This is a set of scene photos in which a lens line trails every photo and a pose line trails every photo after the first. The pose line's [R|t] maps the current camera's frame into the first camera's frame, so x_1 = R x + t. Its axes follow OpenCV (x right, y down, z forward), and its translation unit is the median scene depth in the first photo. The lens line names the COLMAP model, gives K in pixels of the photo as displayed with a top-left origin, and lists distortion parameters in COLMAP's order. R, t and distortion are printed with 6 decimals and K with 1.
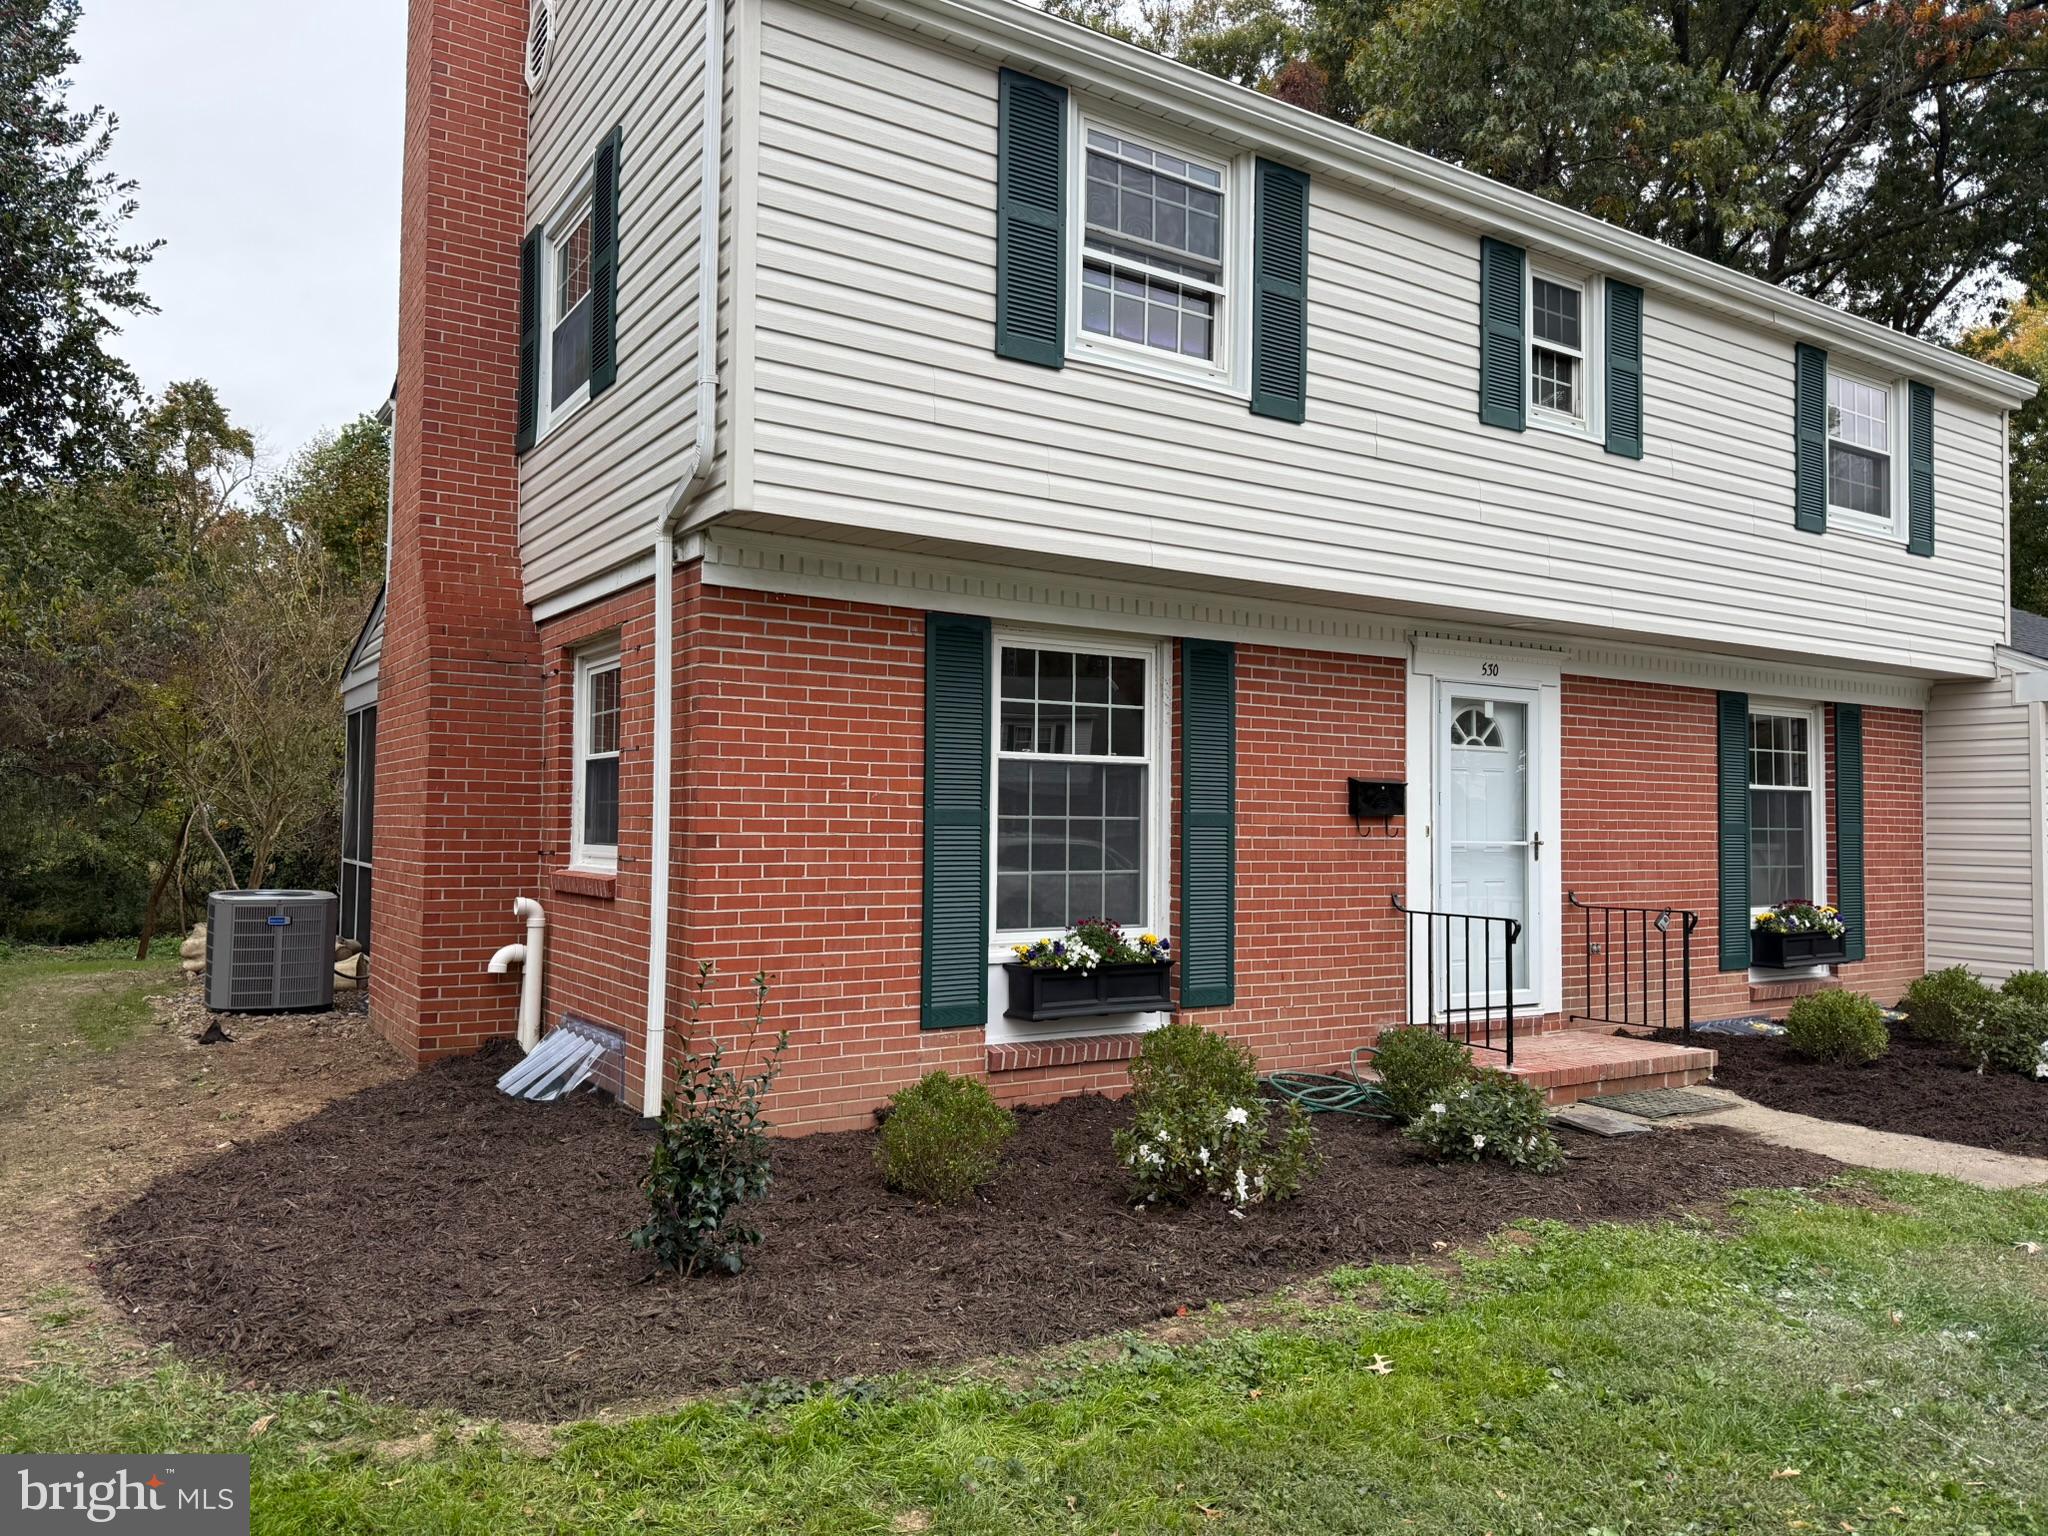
lens RADIAL K [[1449.8, 0, 1021.6], [0, 1449.8, 755.9], [0, 0, 1]] dist [0.037421, -0.038950]
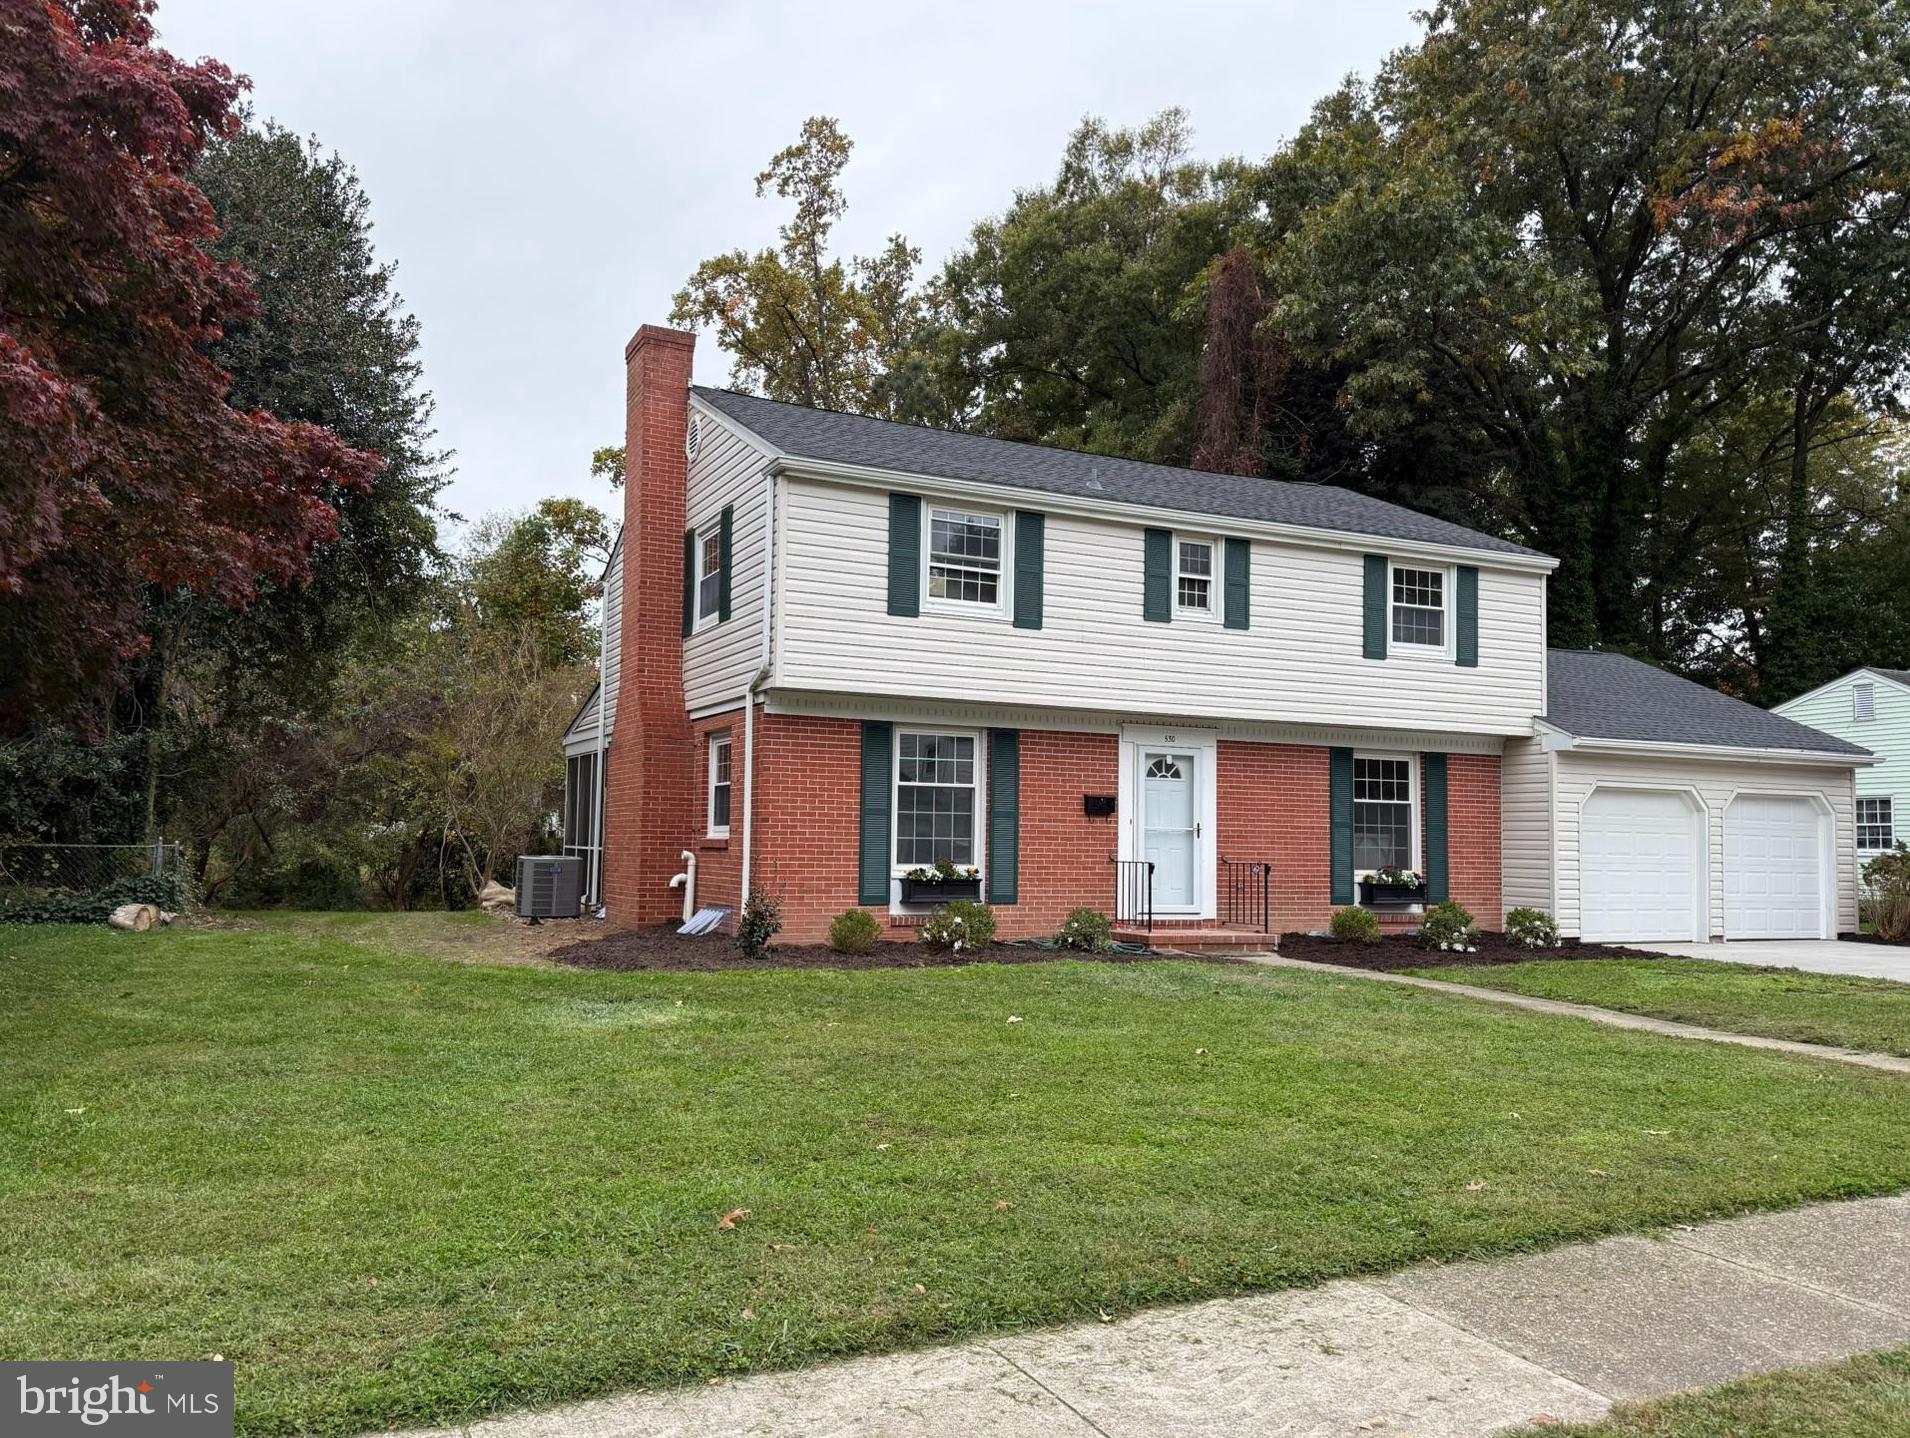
lens RADIAL K [[1401.0, 0, 952.1], [0, 1401.0, 718.2], [0, 0, 1]] dist [0.025044, -0.000304]
pose [[0.994039, -0.005971, -0.108859, 0.267966], [0.001115, 0.999004, -0.044611, -0.004419], [0.109017, 0.044224, 0.993056, -0.997143]]
